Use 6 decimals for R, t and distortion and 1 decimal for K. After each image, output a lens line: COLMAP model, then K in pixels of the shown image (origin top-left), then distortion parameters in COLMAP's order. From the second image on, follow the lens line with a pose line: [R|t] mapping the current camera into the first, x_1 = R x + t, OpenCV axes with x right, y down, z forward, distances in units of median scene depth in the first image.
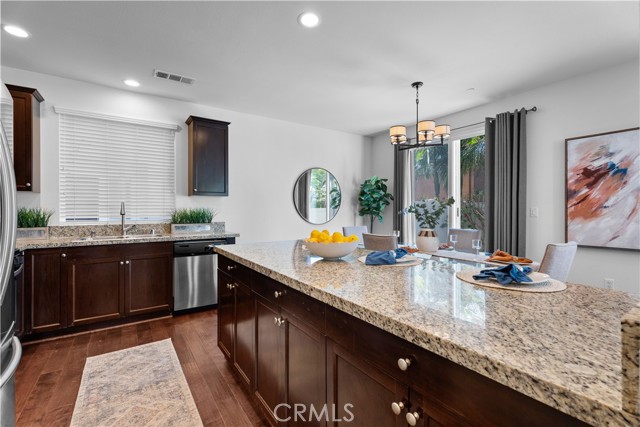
lens RADIAL K [[292.1, 0, 324.2], [0, 292.1, 210.4], [0, 0, 1]] dist [0.008377, 0.001099]
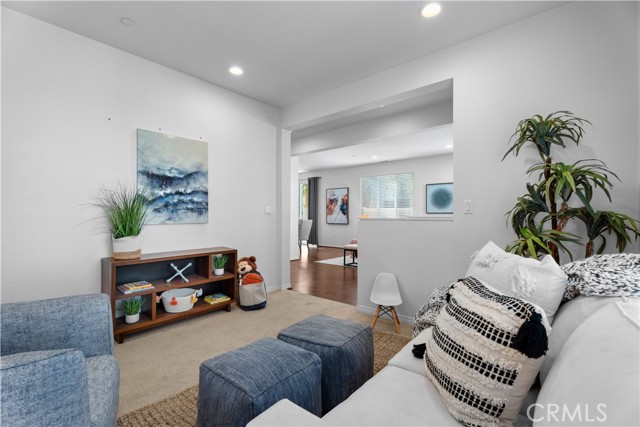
lens RADIAL K [[292.1, 0, 322.3], [0, 292.1, 213.9], [0, 0, 1]] dist [0.008377, 0.001099]
pose [[0.964121, 0.004606, 0.265424, -0.037012], [-0.003936, 0.999988, -0.003053, 0.027981], [-0.265435, 0.001899, 0.964127, -1.941158]]
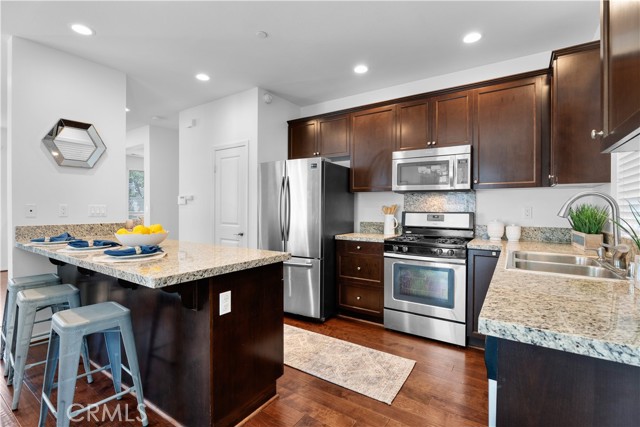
lens RADIAL K [[292.1, 0, 319.8], [0, 292.1, 211.2], [0, 0, 1]] dist [0.008377, 0.001099]
pose [[-0.928701, -0.000529, -0.370829, -0.115405], [-0.004096, 0.999953, 0.008832, 0.002458], [0.370807, 0.009721, -0.928659, 1.302045]]
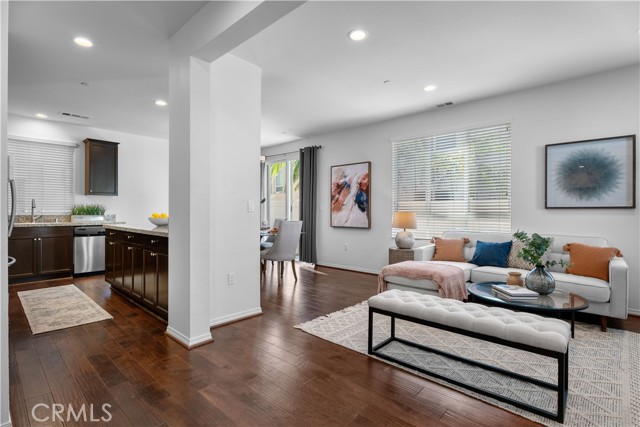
lens RADIAL K [[309.5, 0, 321.3], [0, 309.5, 209.9], [0, 0, 1]] dist [-0.004445, -0.002712]
pose [[0.974256, 0.004597, 0.225398, 0.346248], [-0.003861, 0.999986, -0.003705, 0.025503], [-0.225412, 0.002739, 0.974260, -0.786207]]
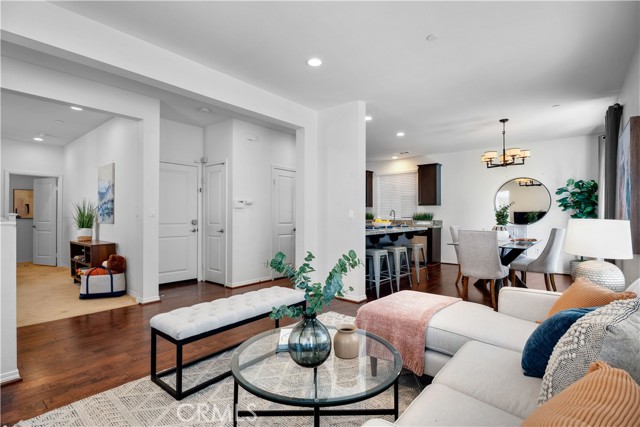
lens RADIAL K [[309.5, 0, 320.7], [0, 309.5, 215.5], [0, 0, 1]] dist [-0.004445, -0.002712]
pose [[0.247926, 0.001303, -0.968778, 1.579892], [-0.006624, 0.999978, -0.000350, 0.019673], [0.968756, 0.006504, 0.247929, -0.156561]]
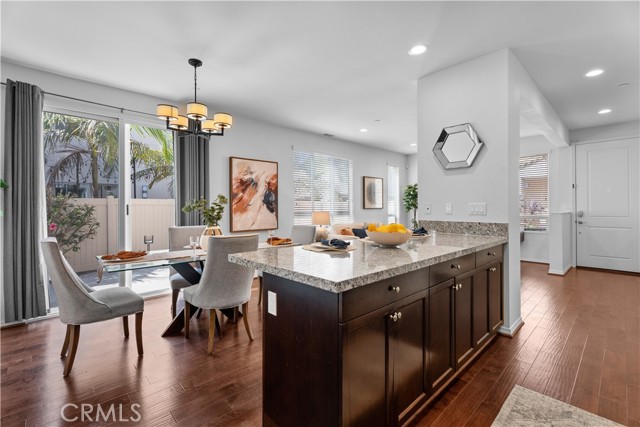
lens RADIAL K [[292.1, 0, 323.0], [0, 292.1, 208.9], [0, 0, 1]] dist [0.008377, 0.001099]
pose [[-0.158288, -0.001301, 0.987392, -0.628966], [0.005529, 0.999982, 0.002204, 0.007582], [-0.987378, 0.005808, -0.158278, 0.782217]]
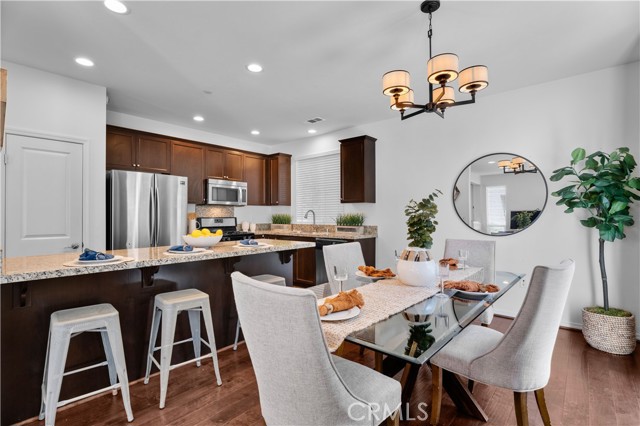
lens RADIAL K [[309.5, 0, 326.9], [0, 309.5, 211.2], [0, 0, 1]] dist [-0.004445, -0.002712]
pose [[0.258389, -0.009715, -0.965992, 0.931013], [-0.003193, 0.999935, -0.010911, -0.004693], [0.966036, 0.005904, 0.258341, 0.686102]]
